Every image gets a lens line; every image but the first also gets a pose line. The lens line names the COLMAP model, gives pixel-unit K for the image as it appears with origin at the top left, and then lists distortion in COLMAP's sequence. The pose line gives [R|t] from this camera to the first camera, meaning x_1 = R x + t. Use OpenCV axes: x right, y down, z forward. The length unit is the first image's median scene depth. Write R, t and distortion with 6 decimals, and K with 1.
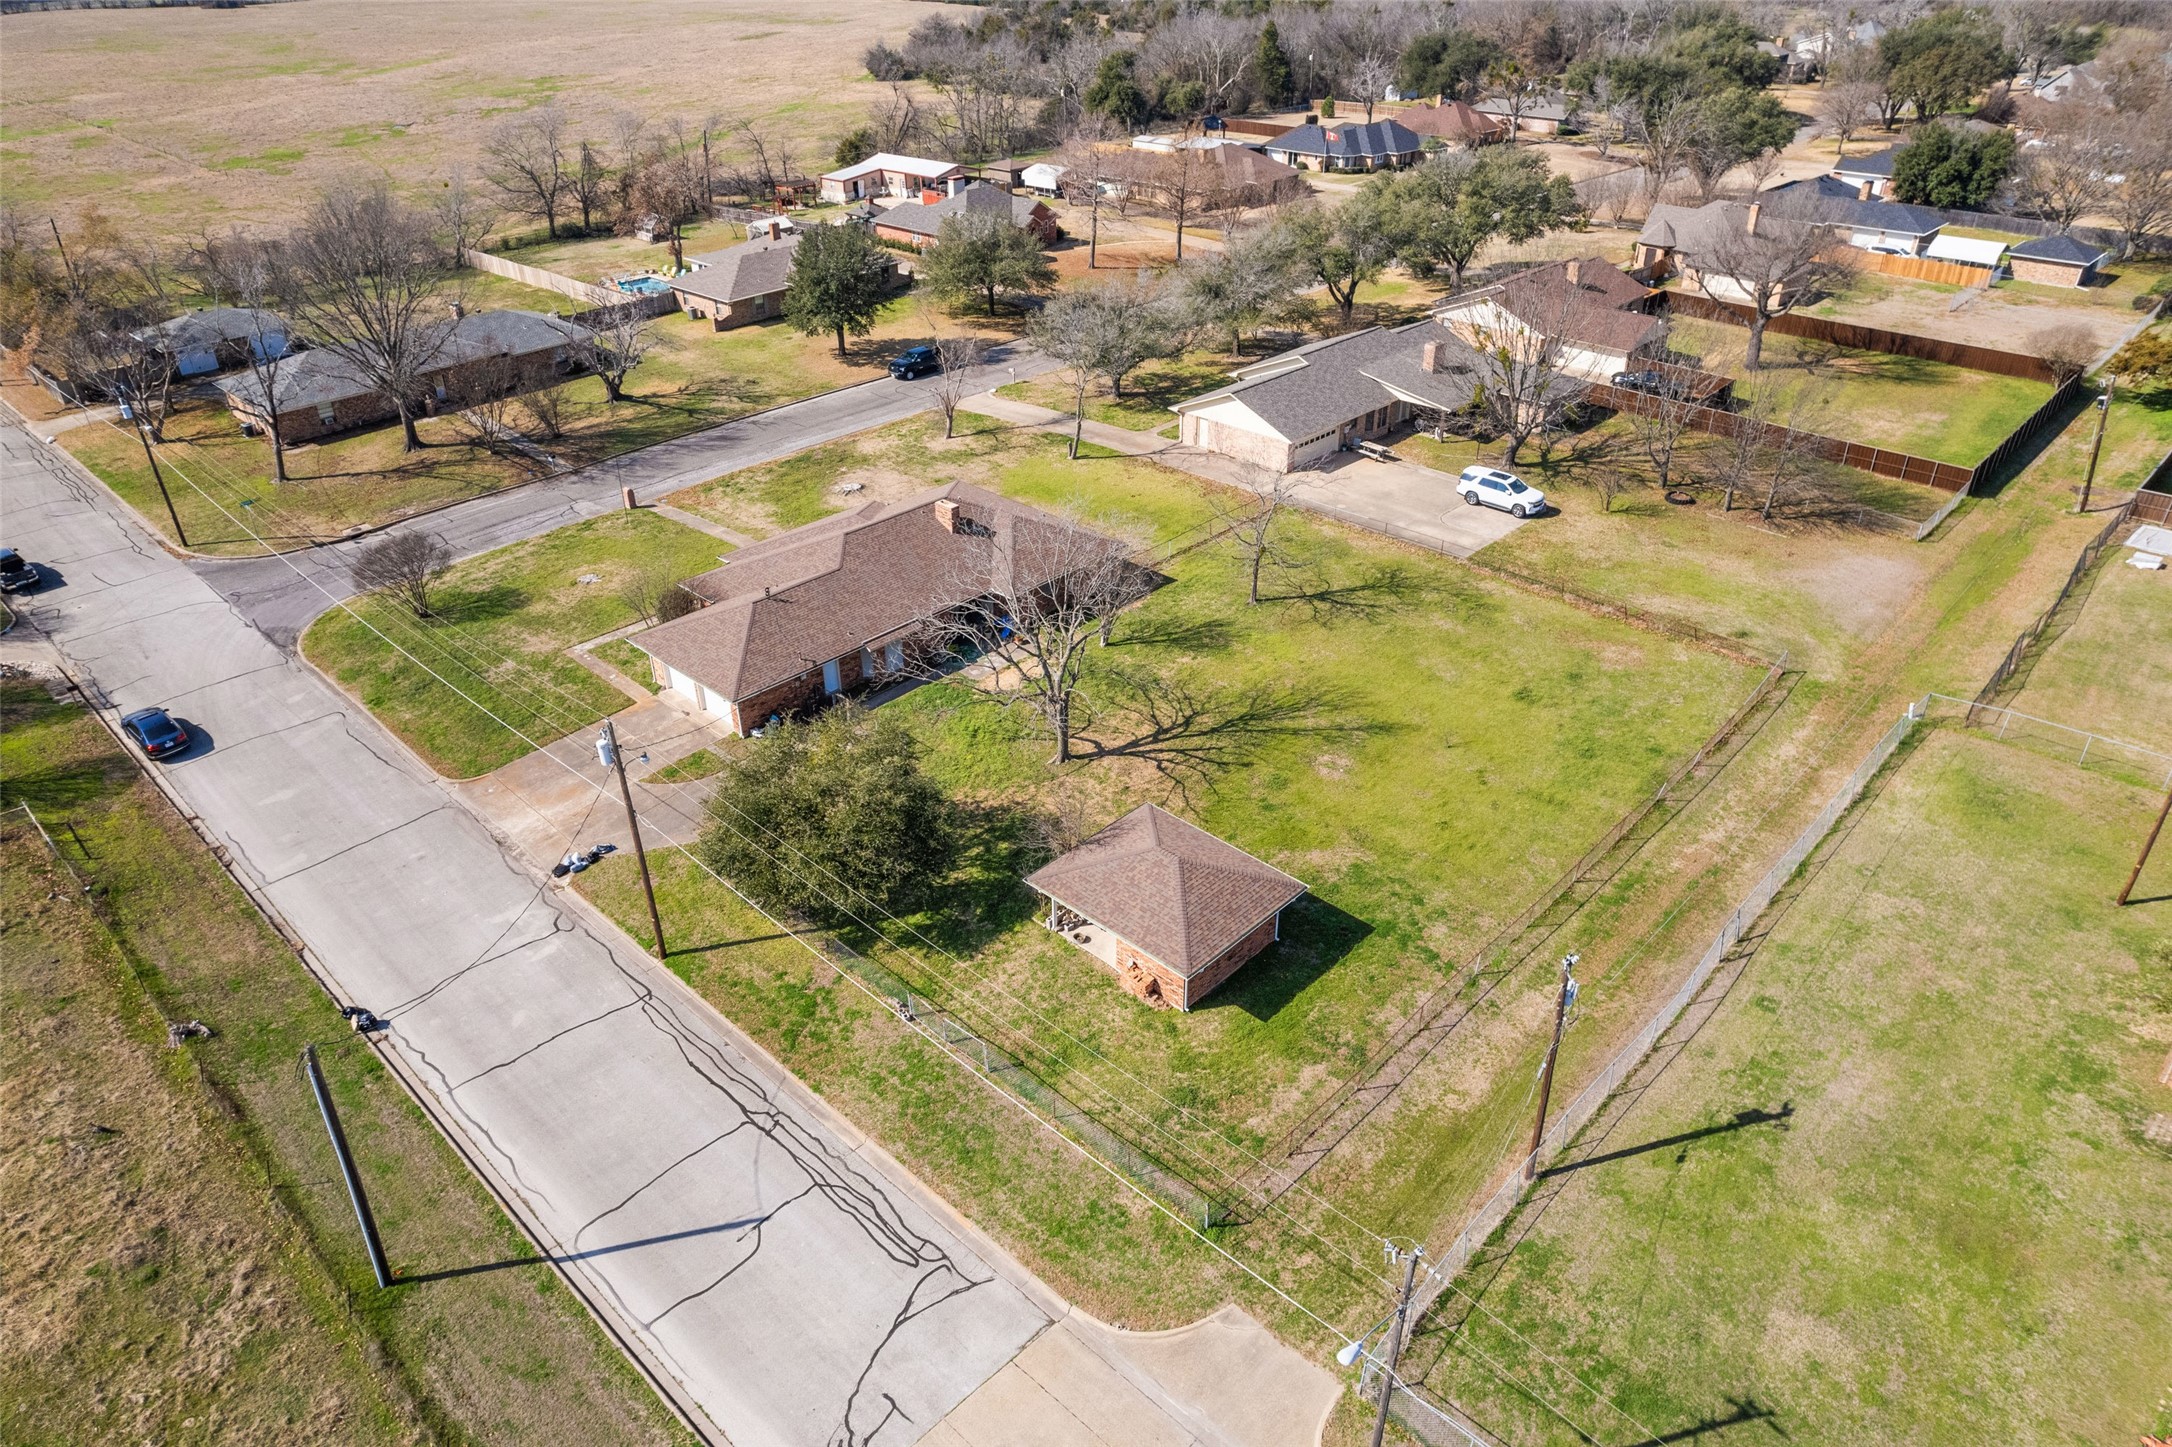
lens RADIAL K [[1394.7, 0, 1083.9], [0, 1394.7, 715.9], [0, 0, 1]] dist [-0.073624, 0.068042]
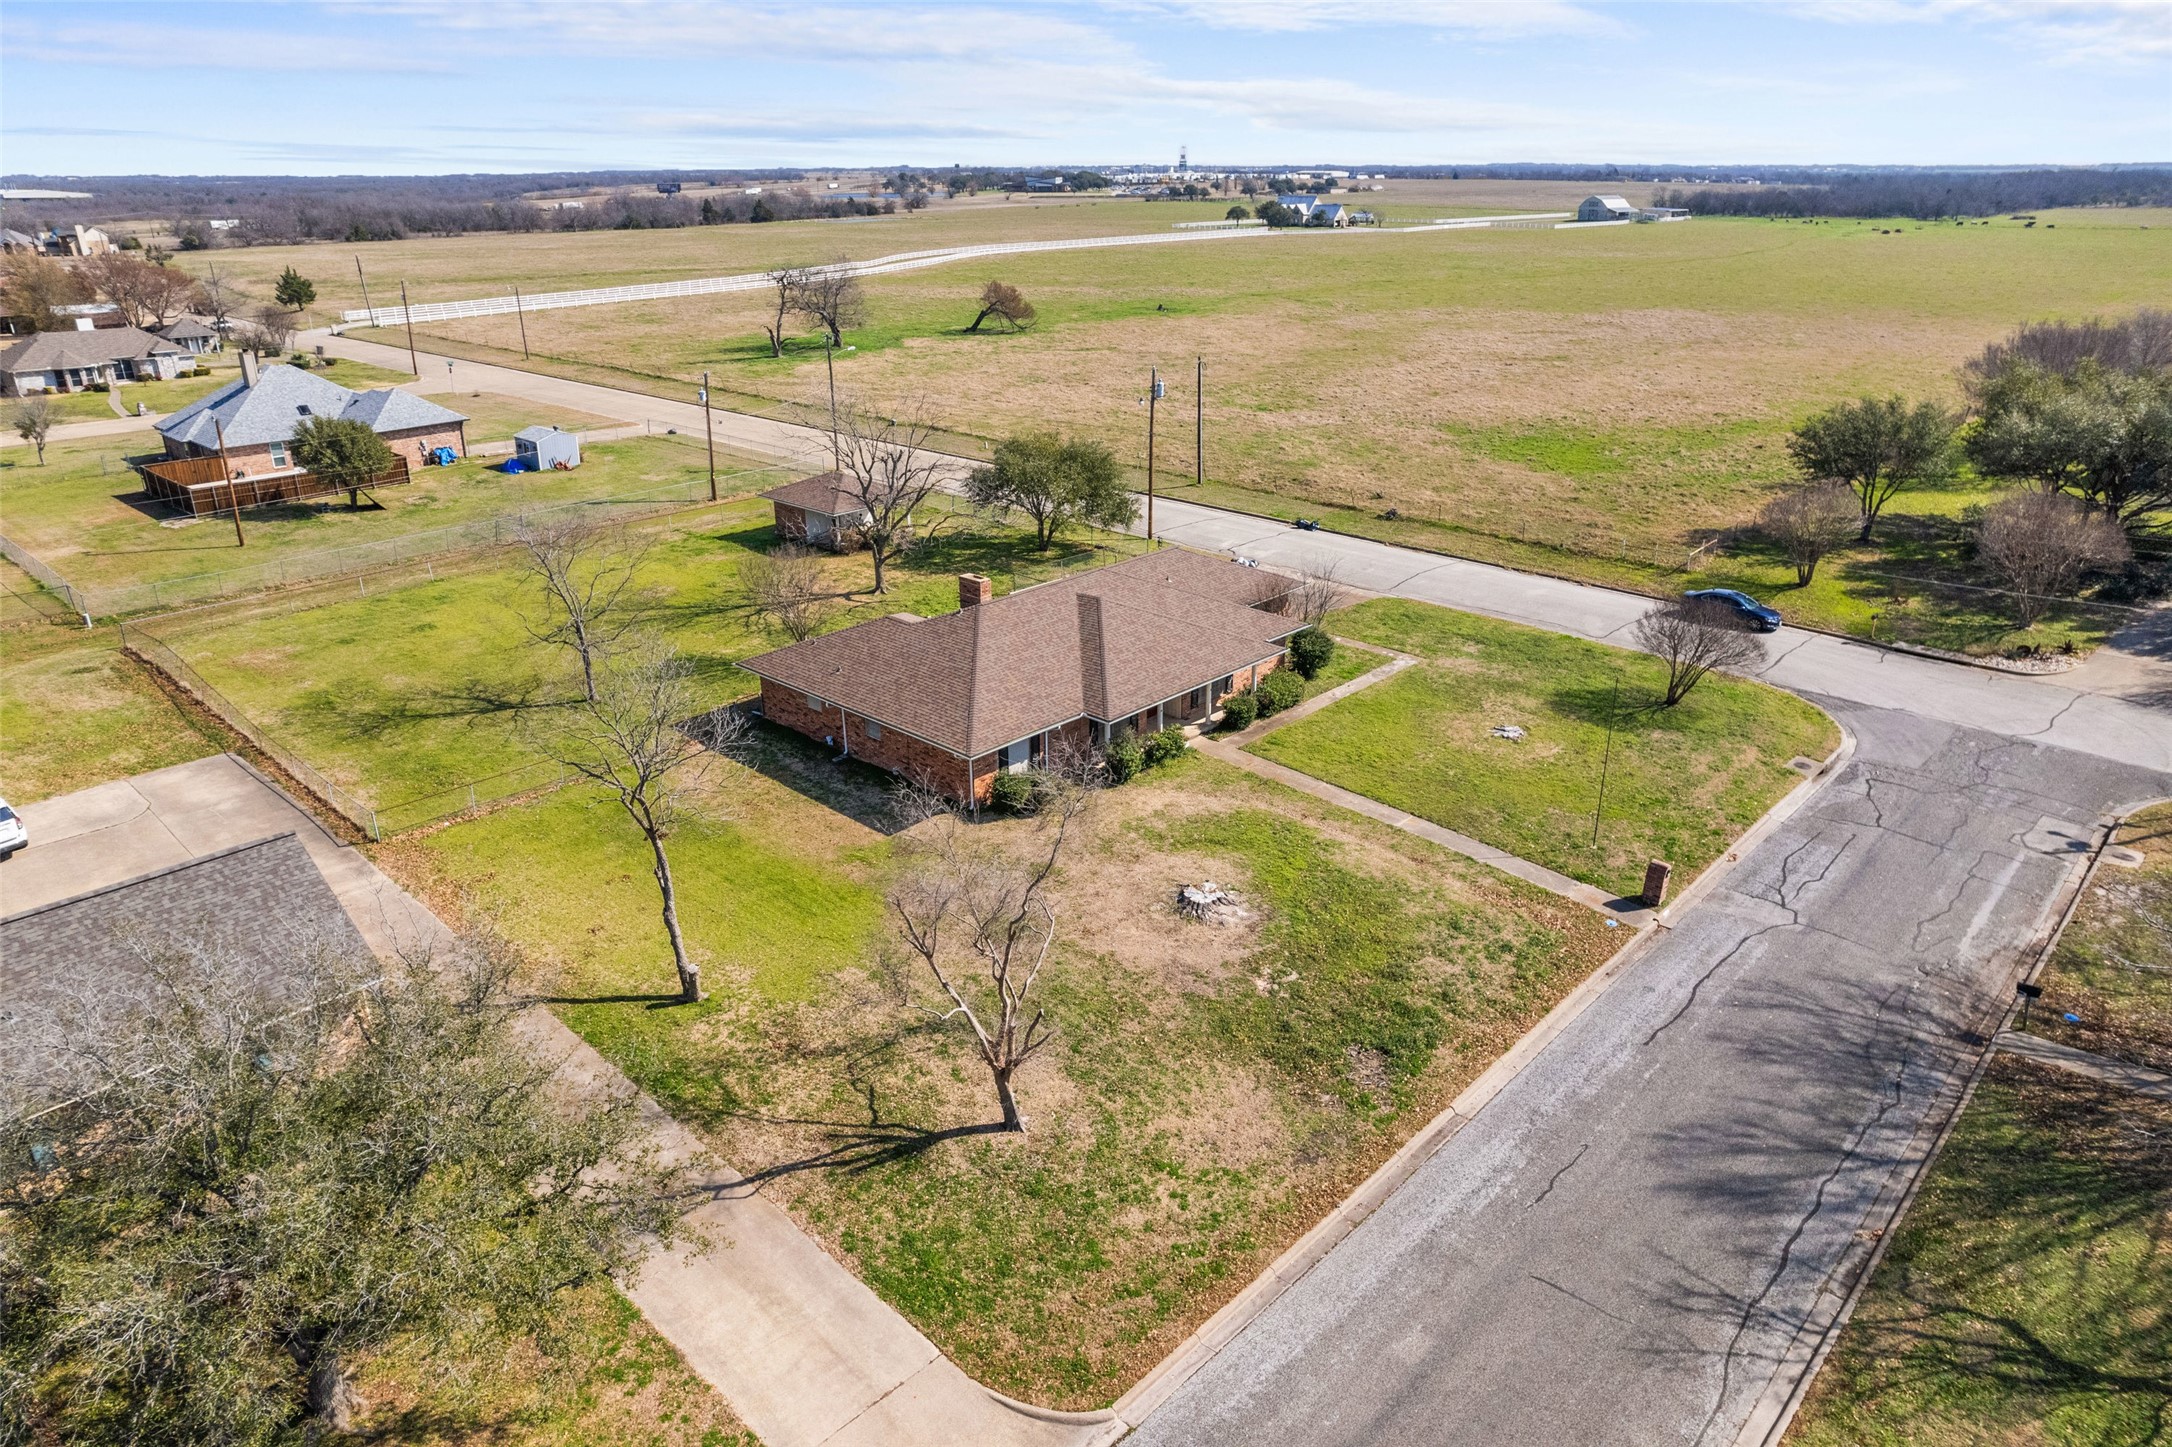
lens RADIAL K [[1394.7, 0, 1083.9], [0, 1394.7, 715.9], [0, 0, 1]] dist [-0.073624, 0.068042]
pose [[-0.999836, 0.017967, 0.002076, -0.181507], [0.012569, 0.607696, 0.794070, -0.811293], [0.013005, 0.793966, -0.607823, 1.743151]]
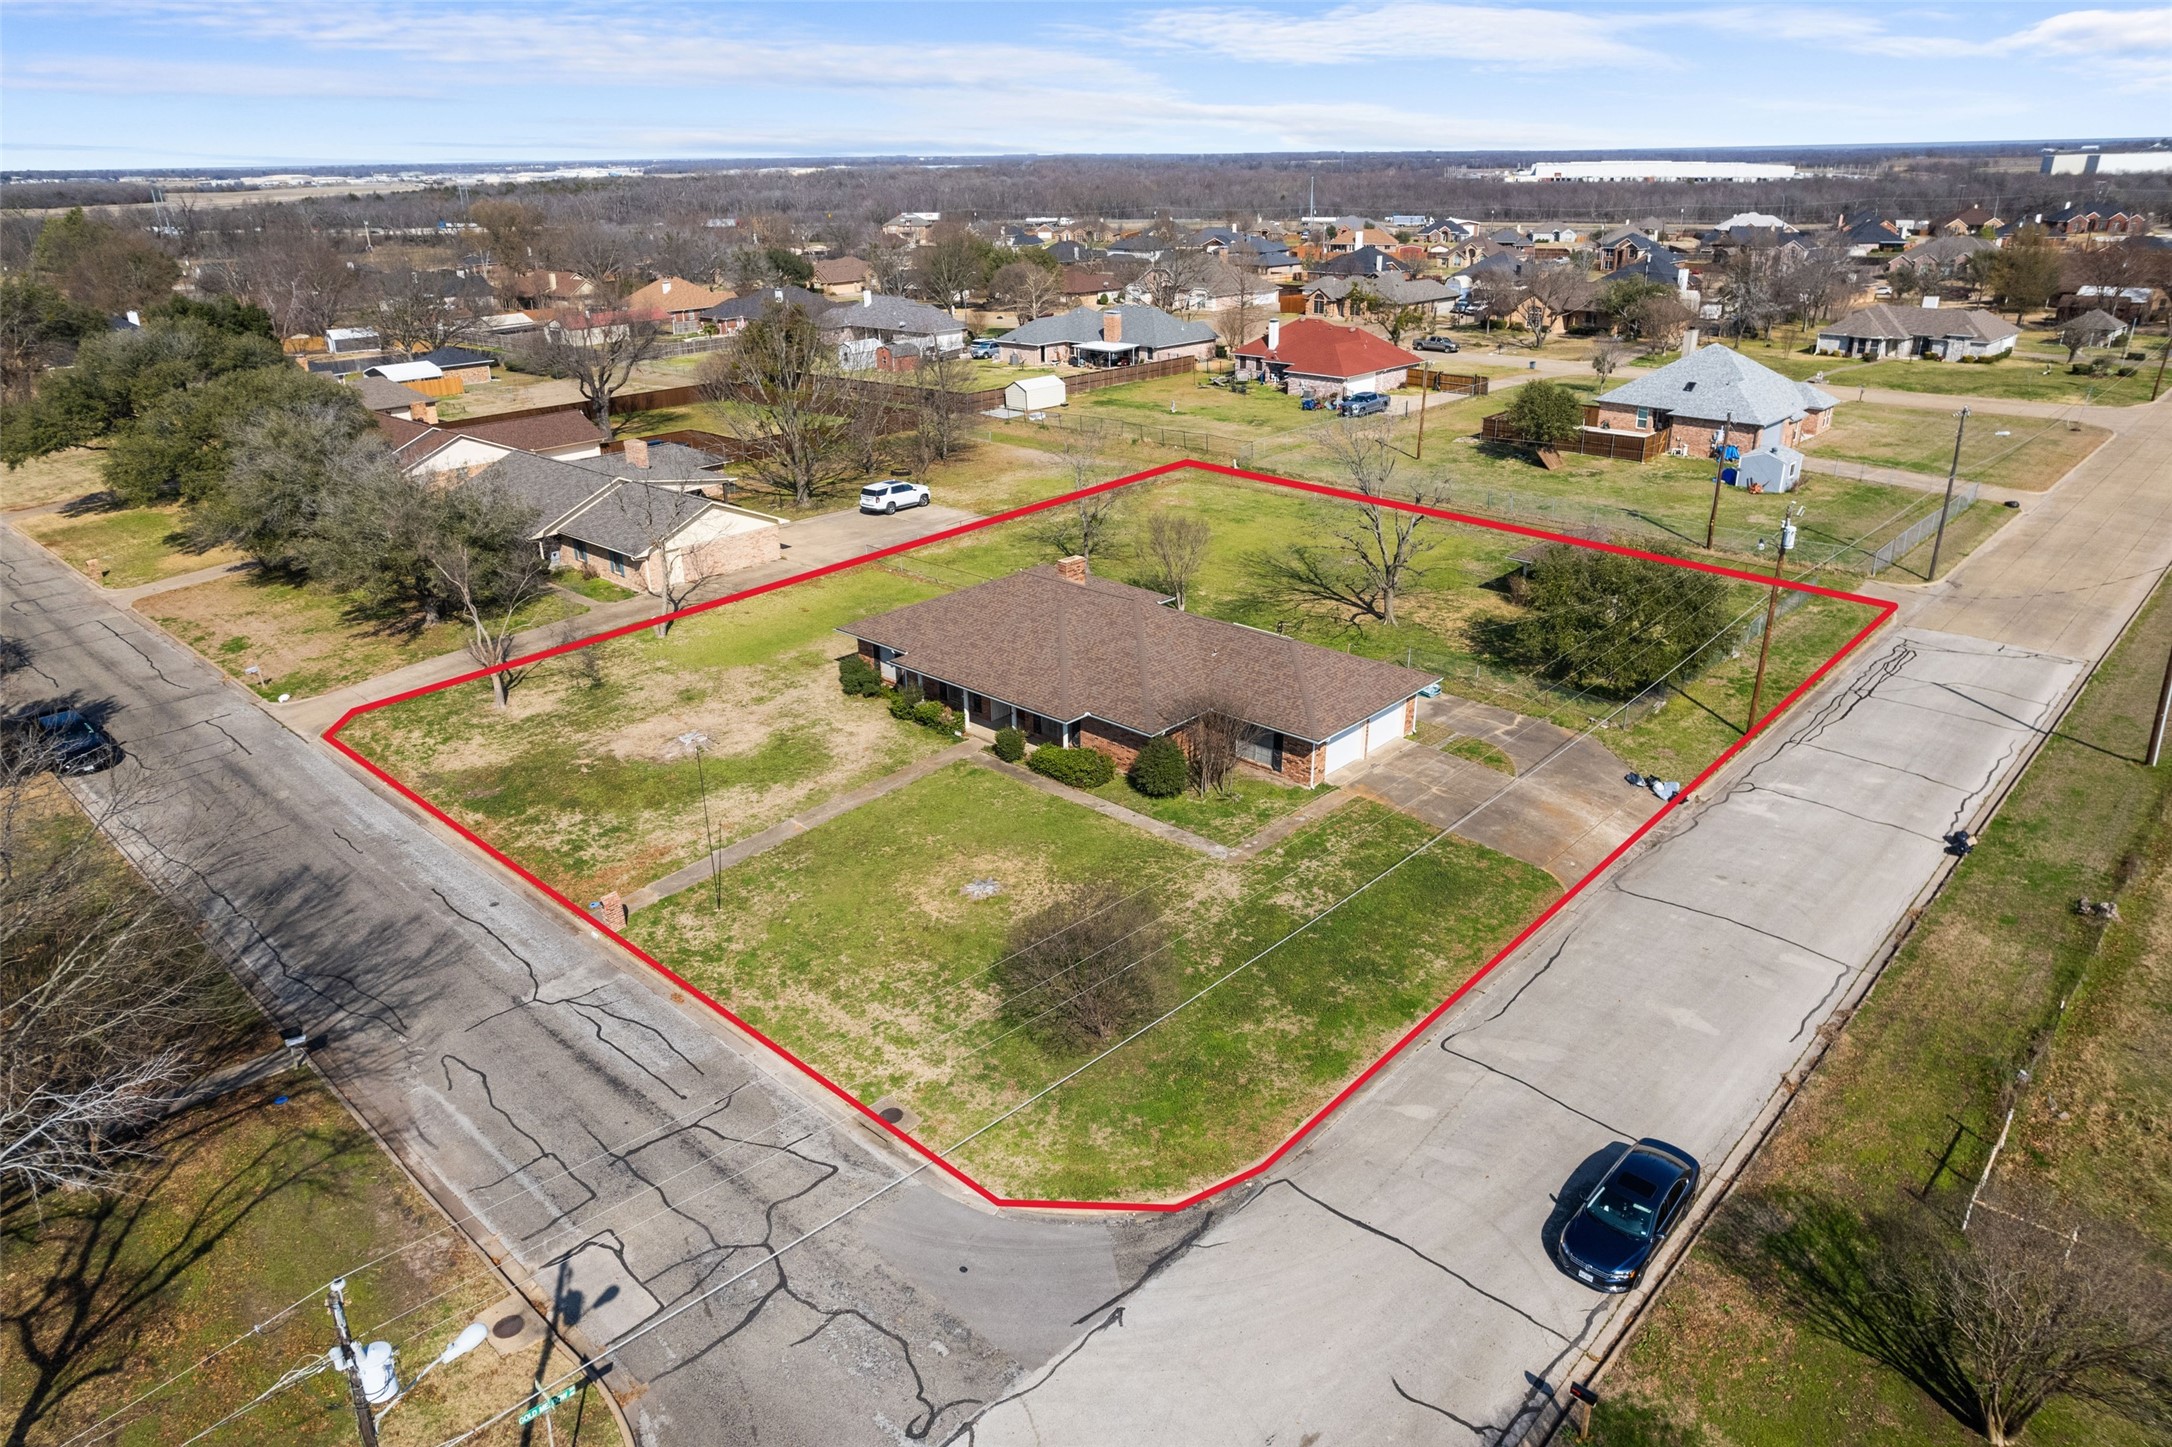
lens RADIAL K [[1394.7, 0, 1083.9], [0, 1394.7, 715.9], [0, 0, 1]] dist [-0.073624, 0.068042]
pose [[-0.011626, -0.366392, 0.930388, -1.095806], [0.525776, 0.789202, 0.317362, -0.400830], [-0.850543, 0.492865, 0.183465, 1.008059]]
